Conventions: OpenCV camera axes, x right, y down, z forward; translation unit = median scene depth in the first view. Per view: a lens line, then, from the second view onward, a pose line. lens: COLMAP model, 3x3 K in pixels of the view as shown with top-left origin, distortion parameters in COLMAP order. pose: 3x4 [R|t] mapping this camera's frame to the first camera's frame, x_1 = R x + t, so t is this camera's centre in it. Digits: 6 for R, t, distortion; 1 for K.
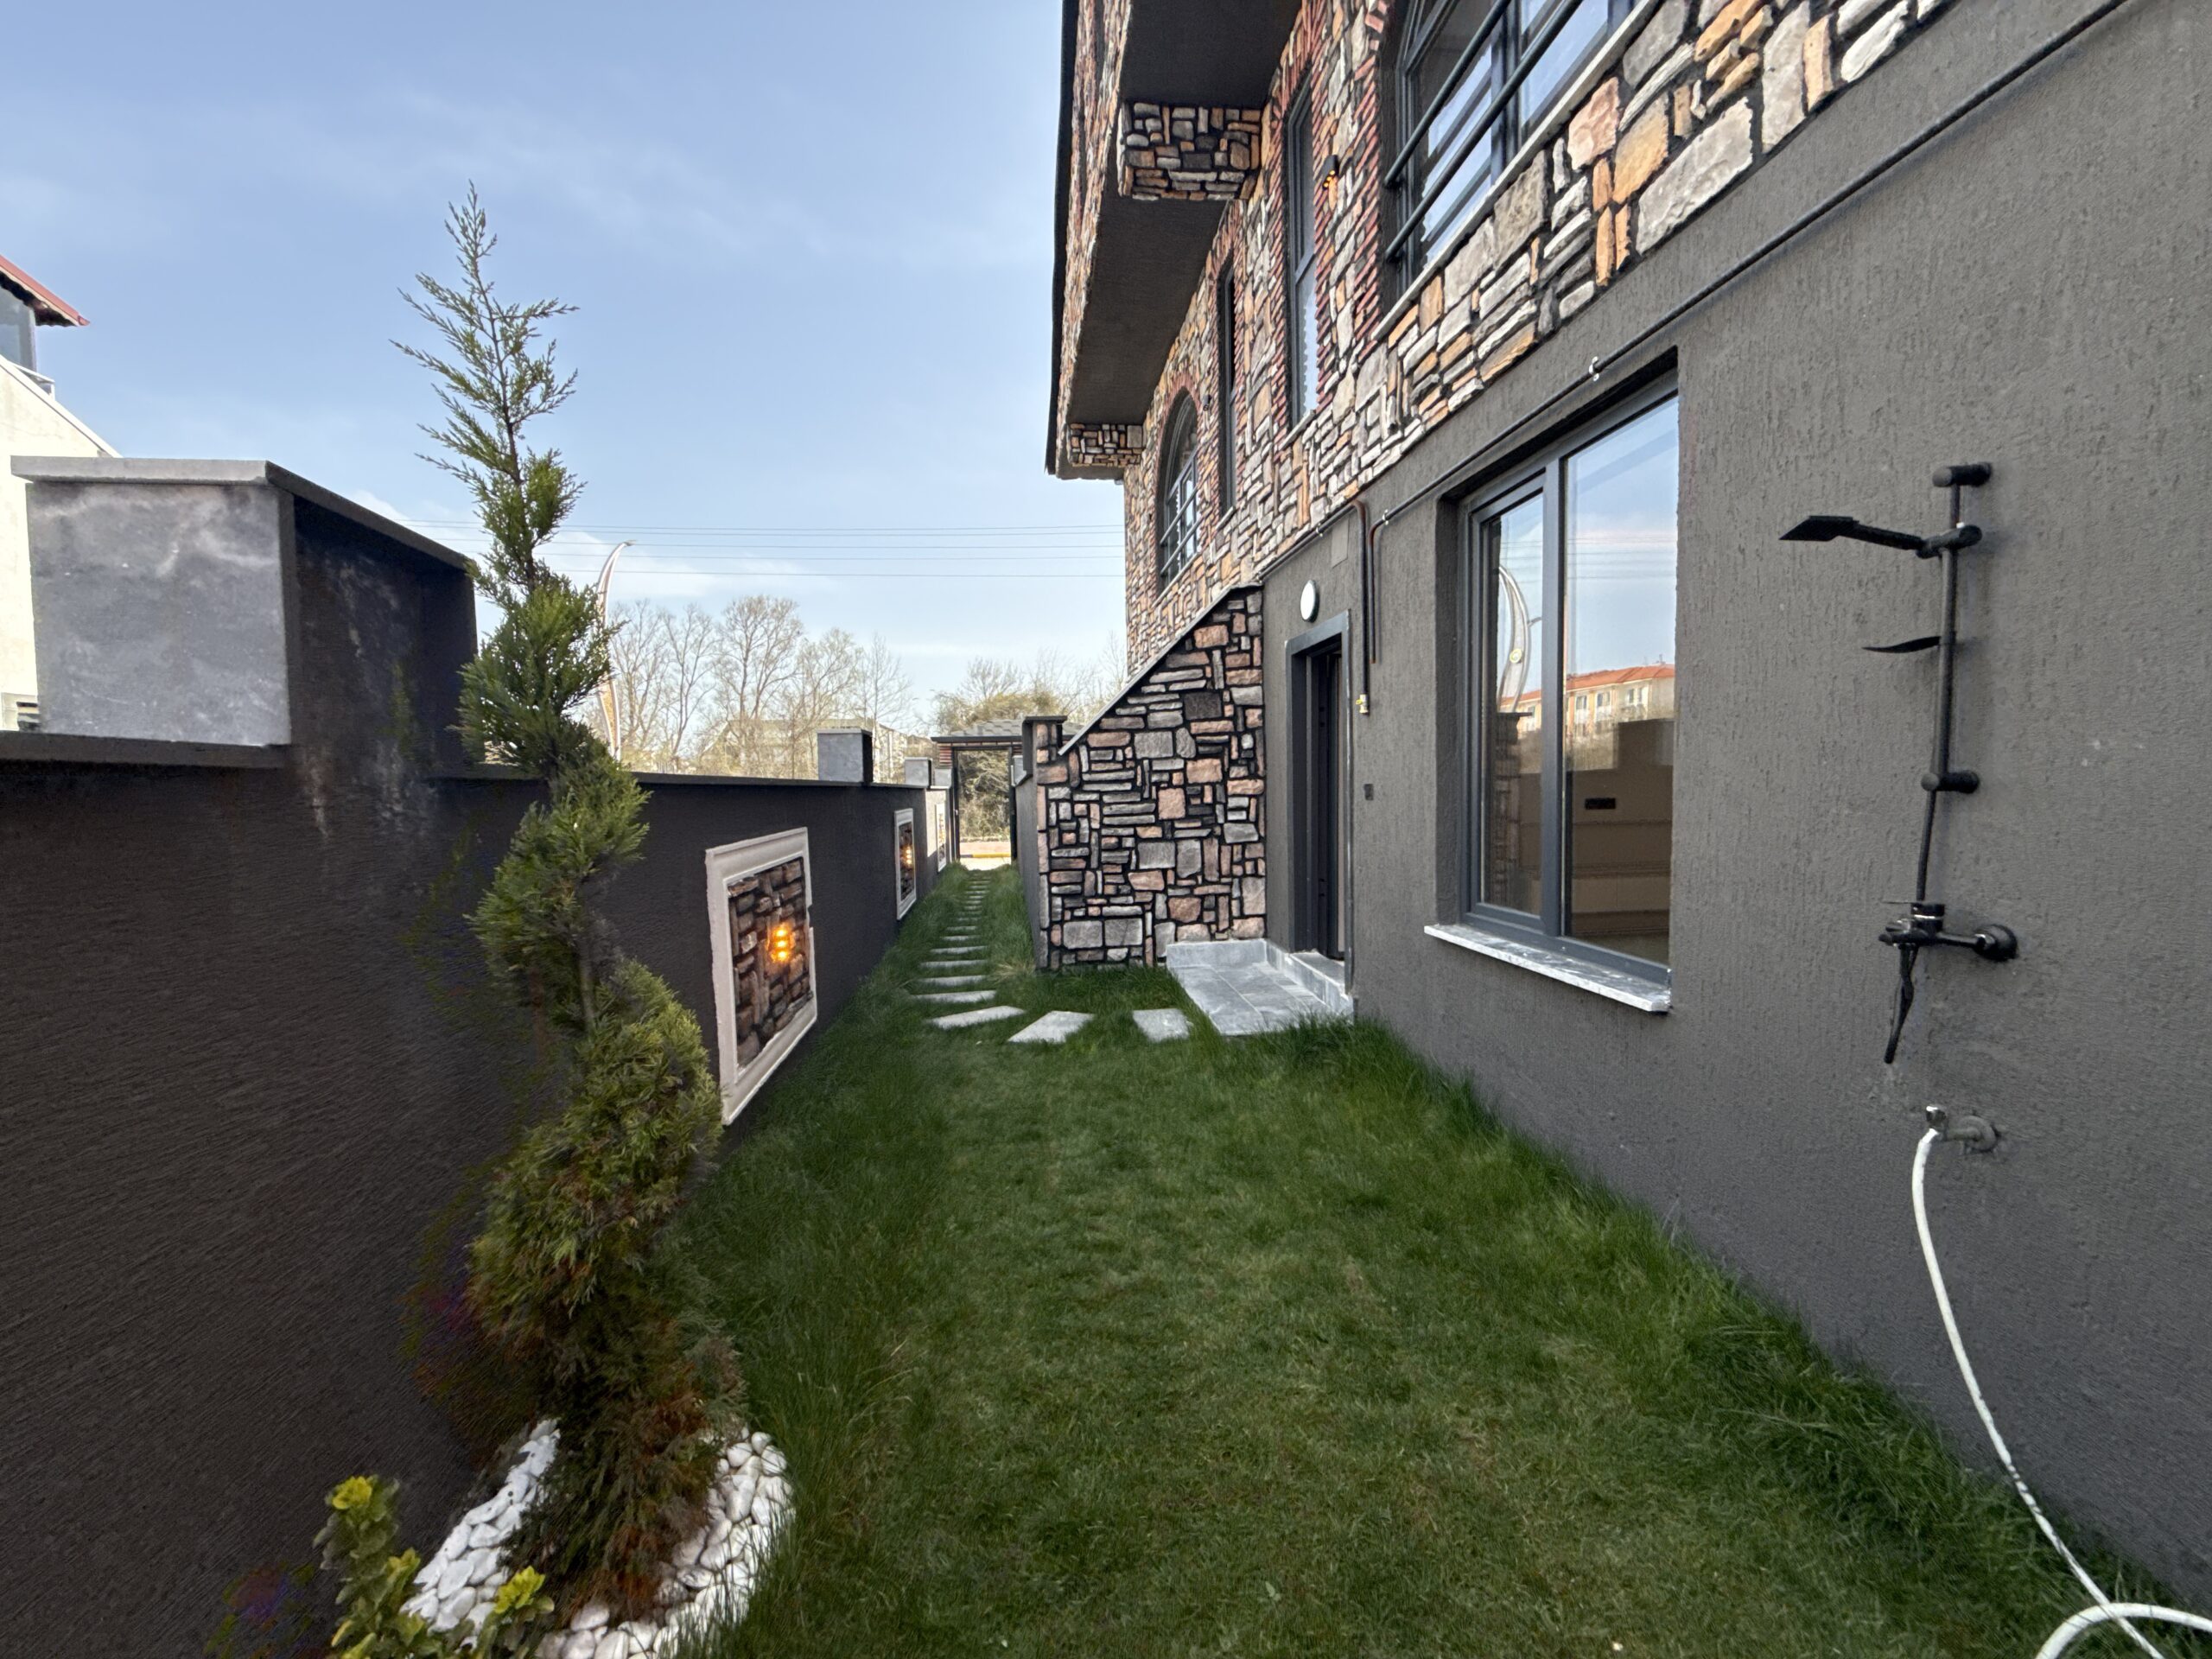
lens RADIAL K [[880.1, 0, 1117.6], [0, 880.1, 836.3], [0, 0, 1]] dist [0.000053, 0.000311]
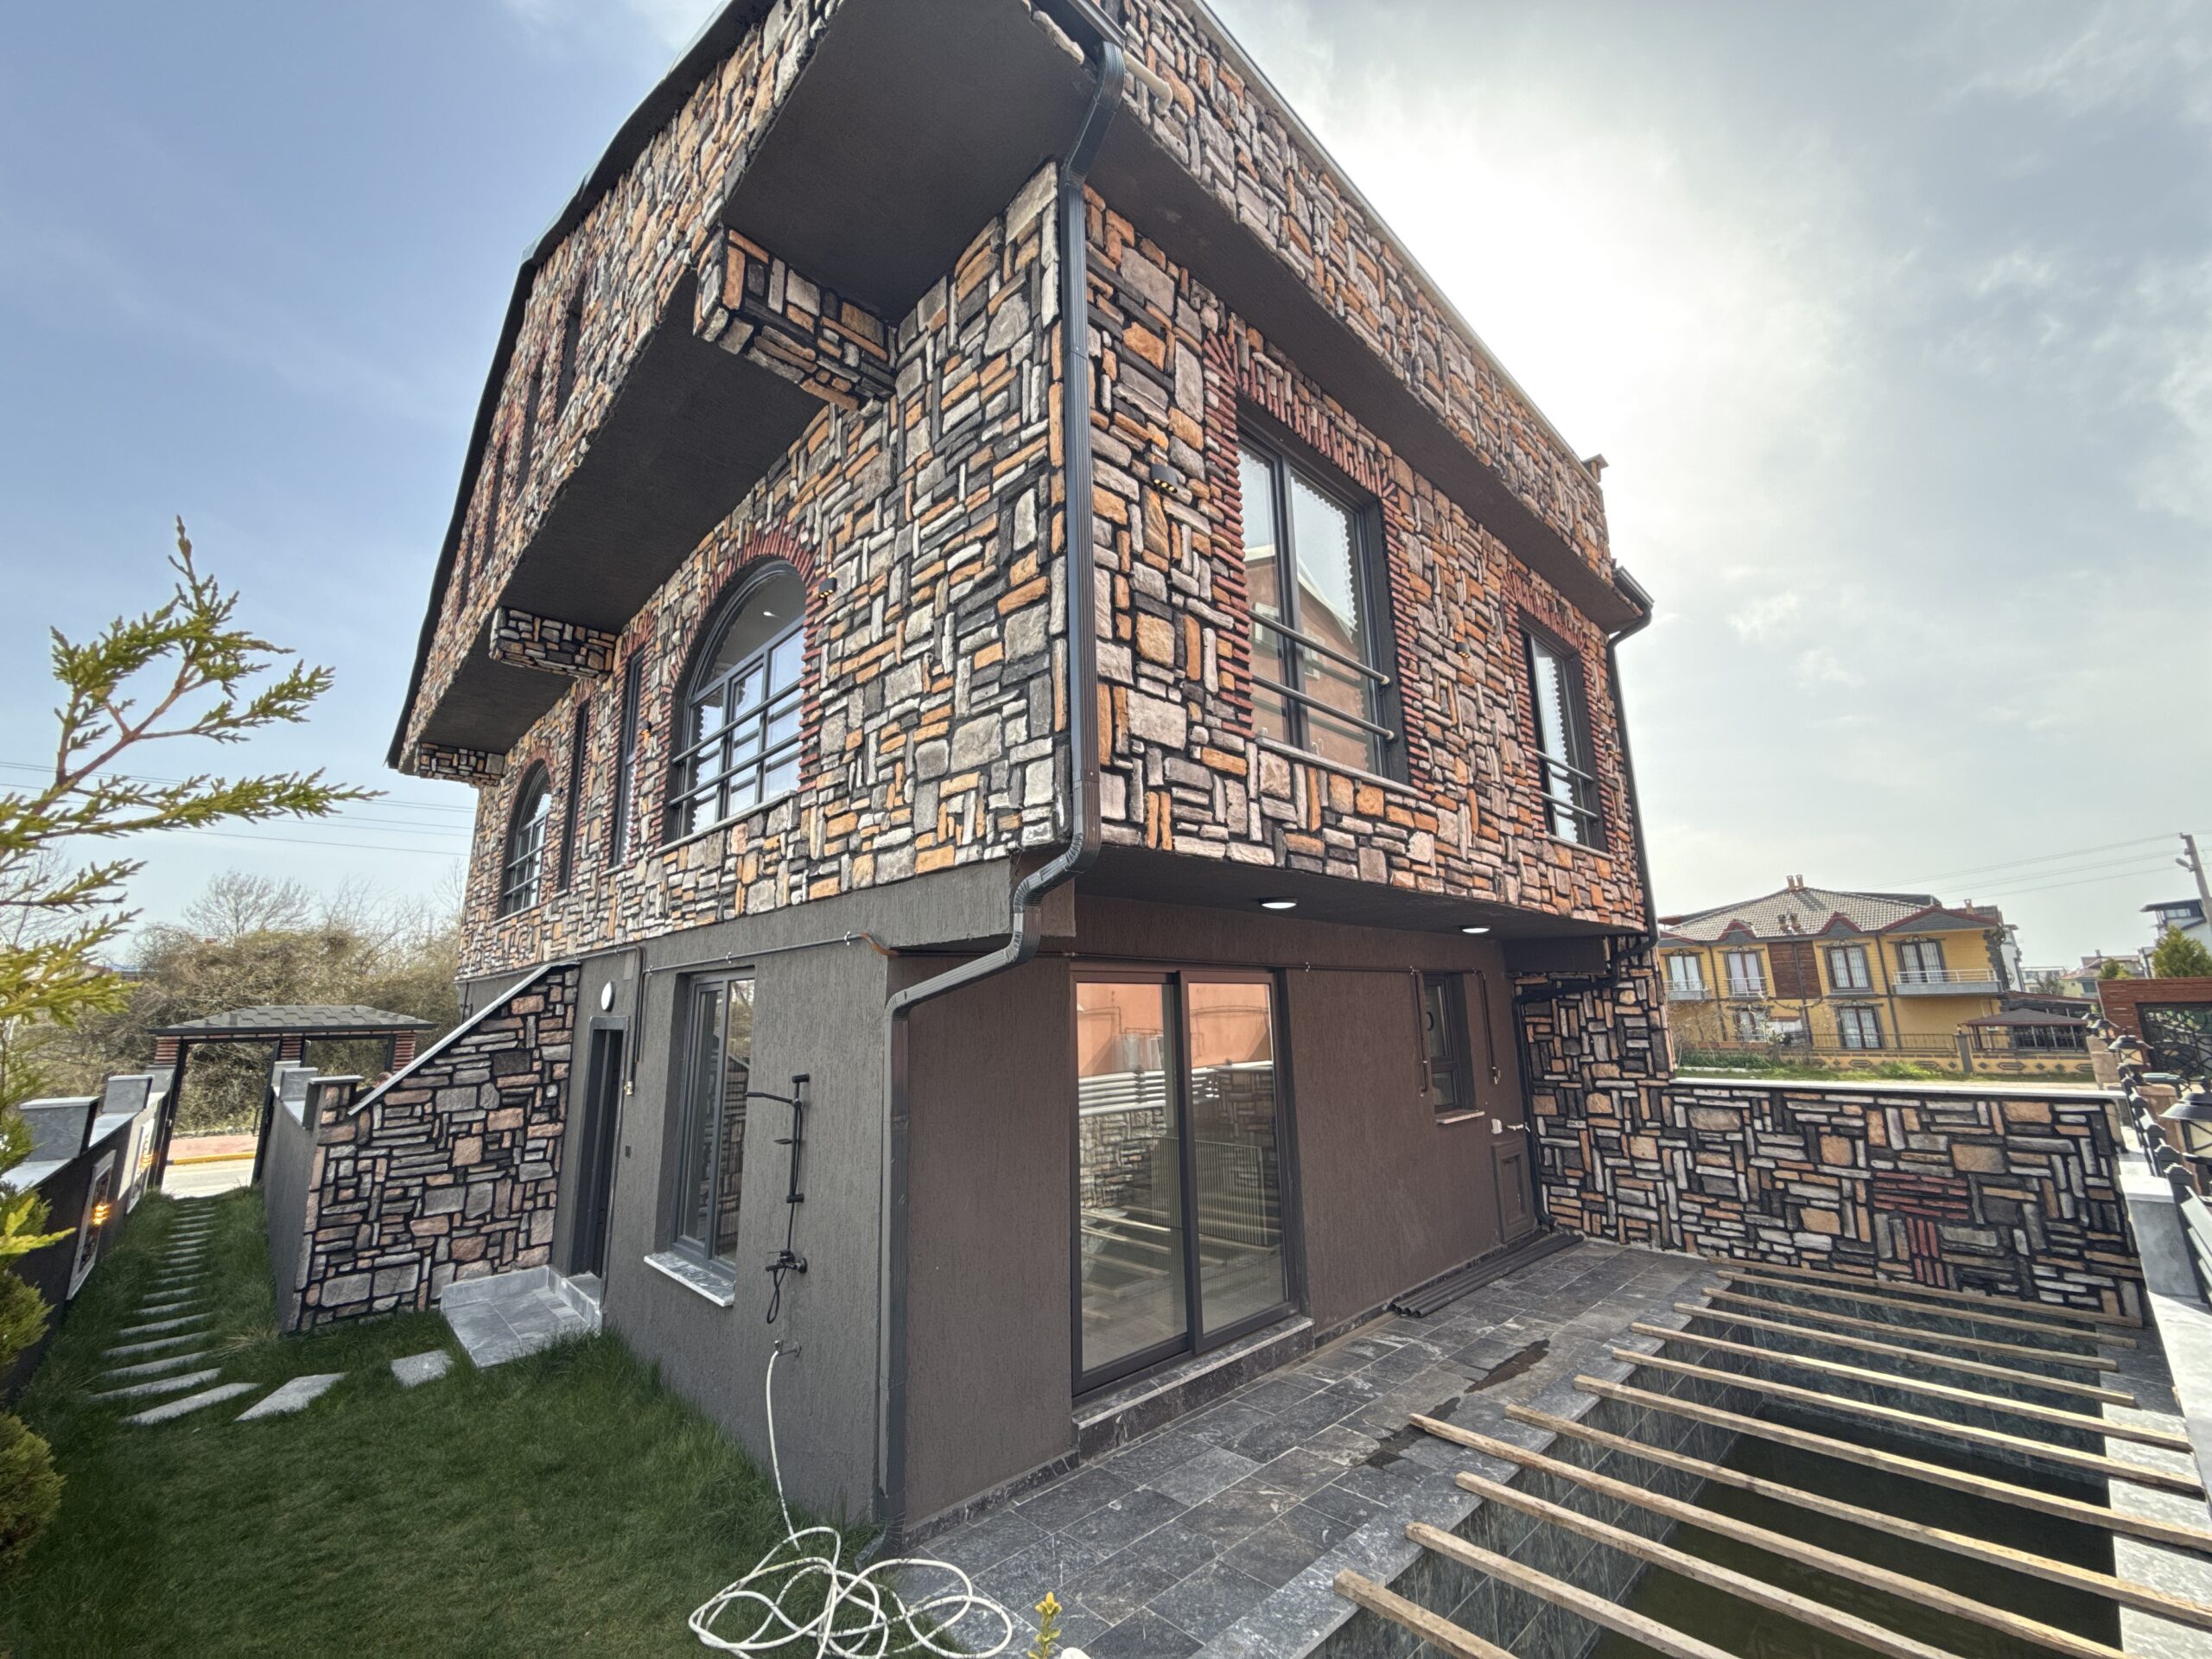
lens RADIAL K [[880.1, 0, 1112.3], [0, 880.1, 828.1], [0, 0, 1]] dist [0.000053, 0.000311]
pose [[0.802869, 0.123918, 0.583134, 0.014102], [0.040718, 0.964476, -0.261015, -0.111173], [-0.594763, 0.233305, 0.769302, -0.501895]]
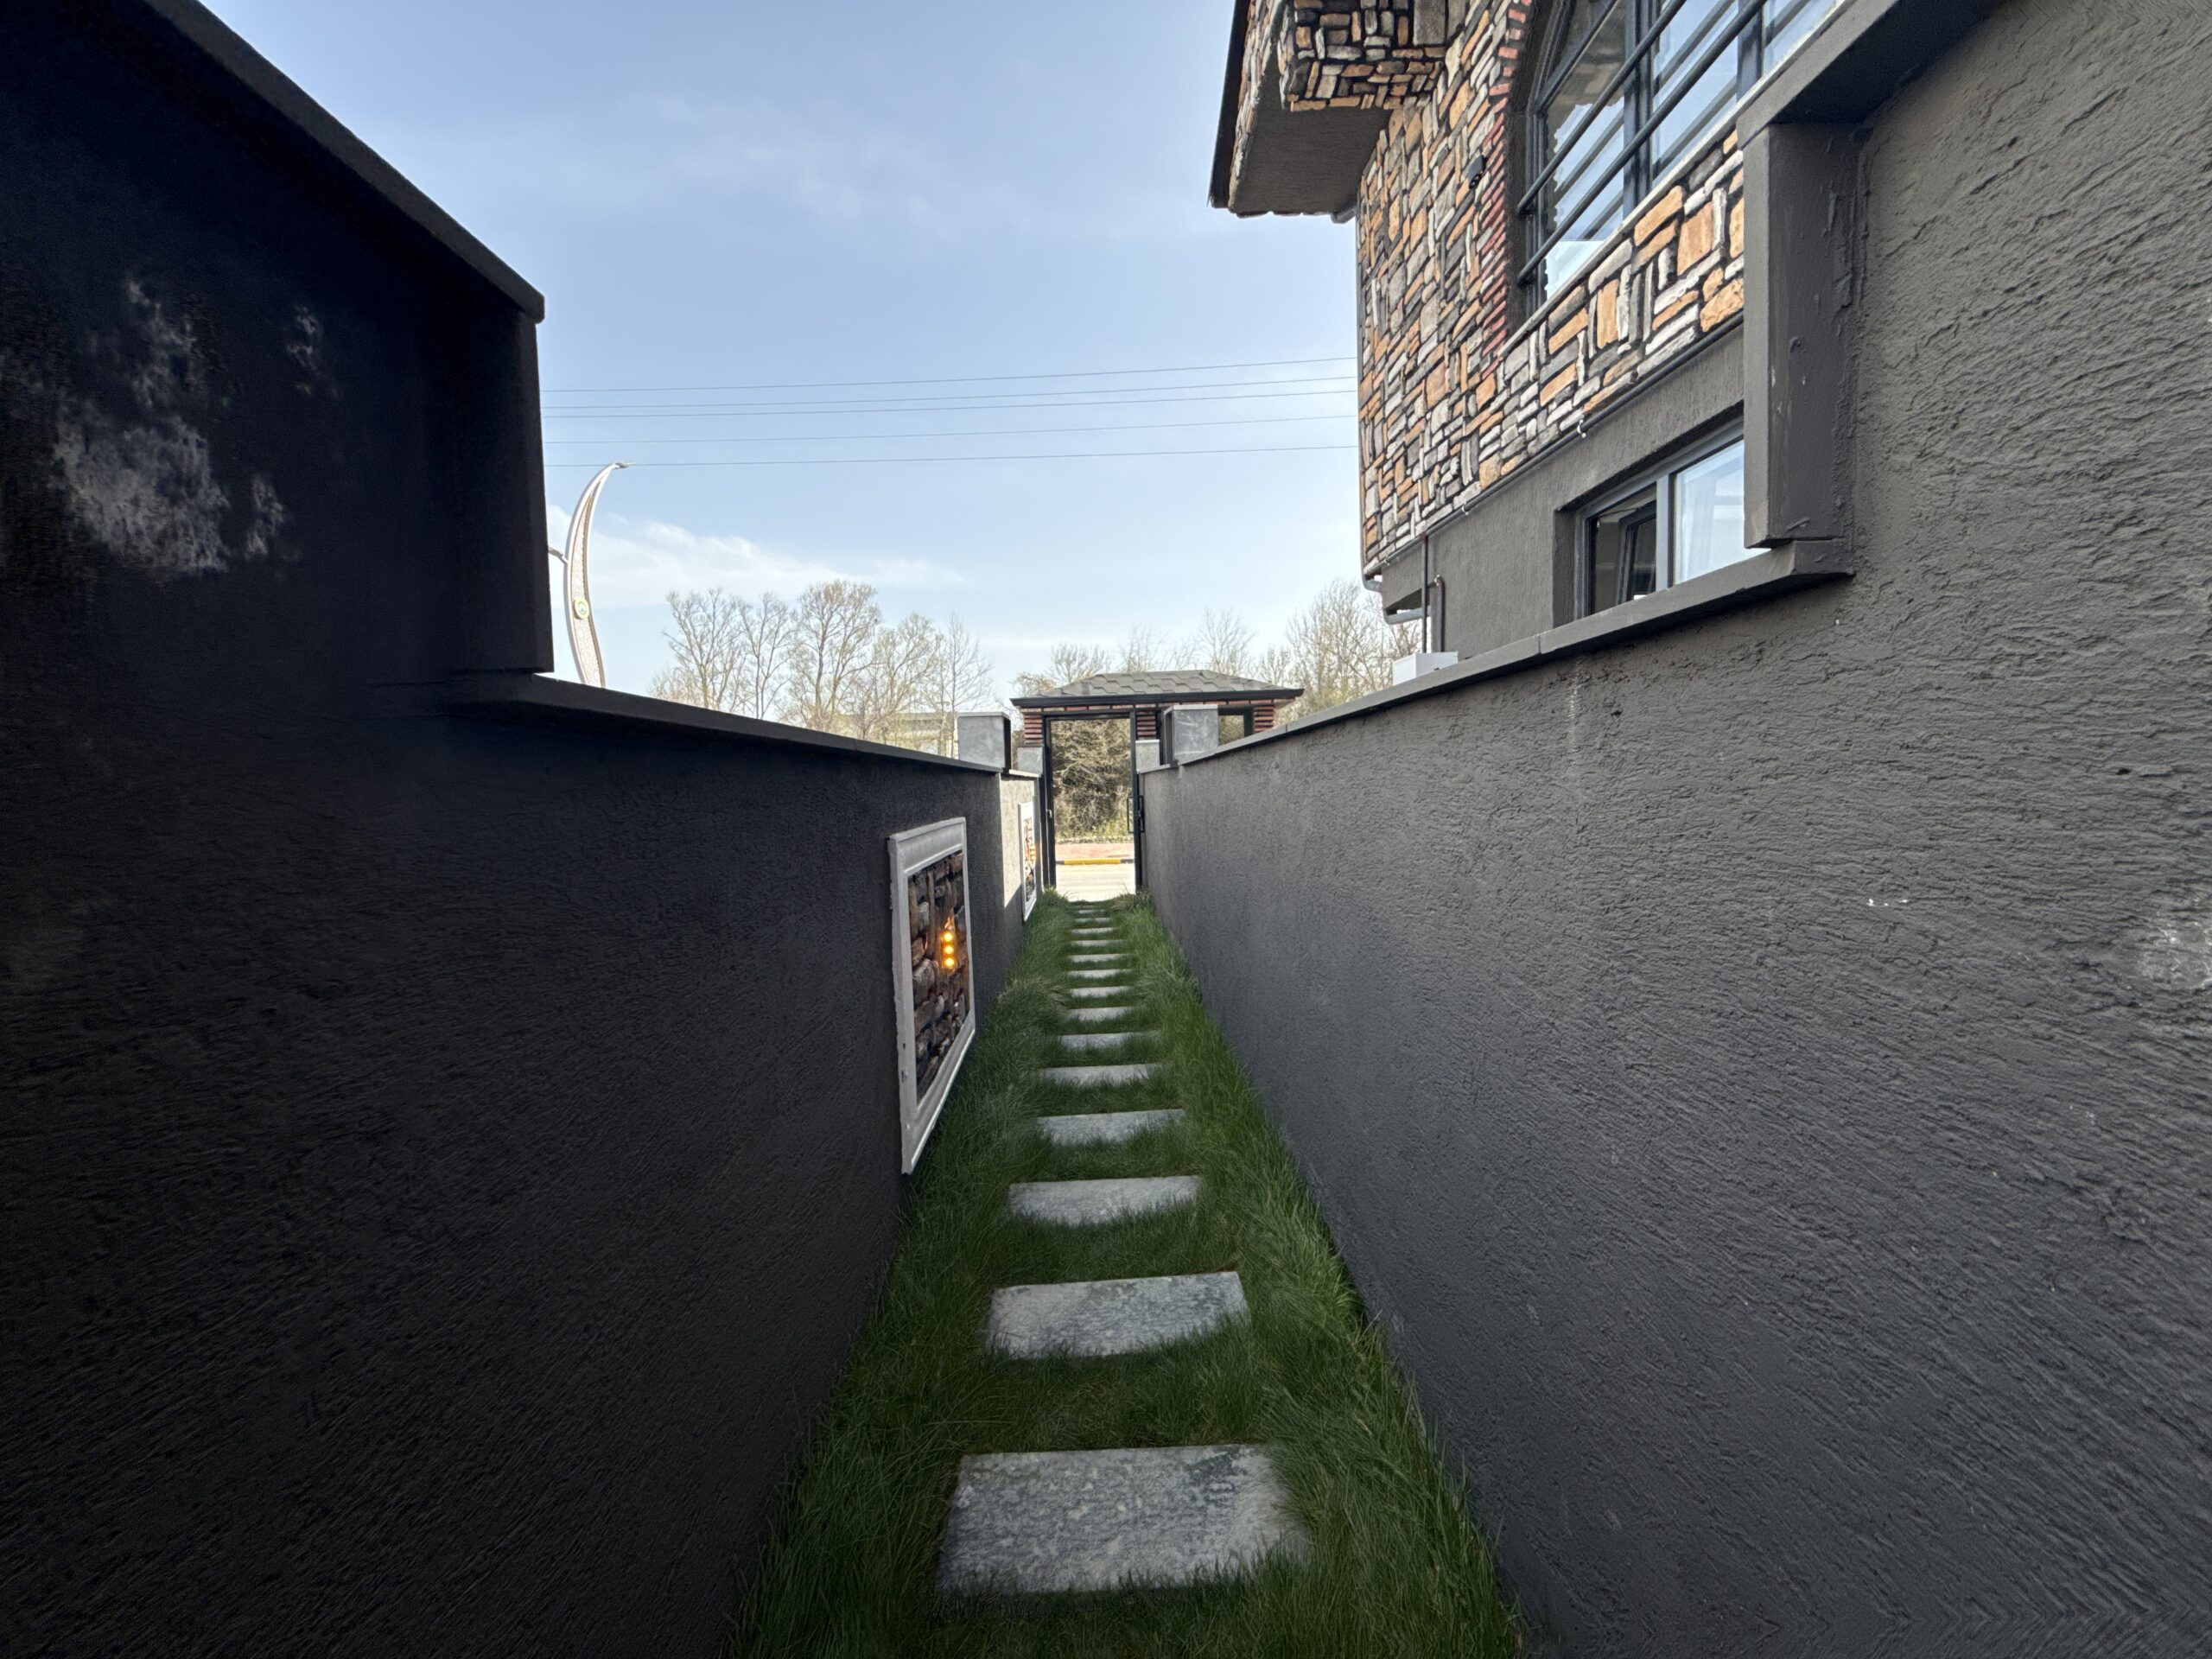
lens RADIAL K [[880.1, 0, 1093.1], [0, 880.1, 831.9], [0, 0, 1]] dist [0.000053, 0.000311]
pose [[0.992760, -0.005398, -0.119990, -0.190670], [0.005705, 0.999981, 0.002211, -0.039203], [0.119976, -0.002880, 0.992773, 0.925240]]
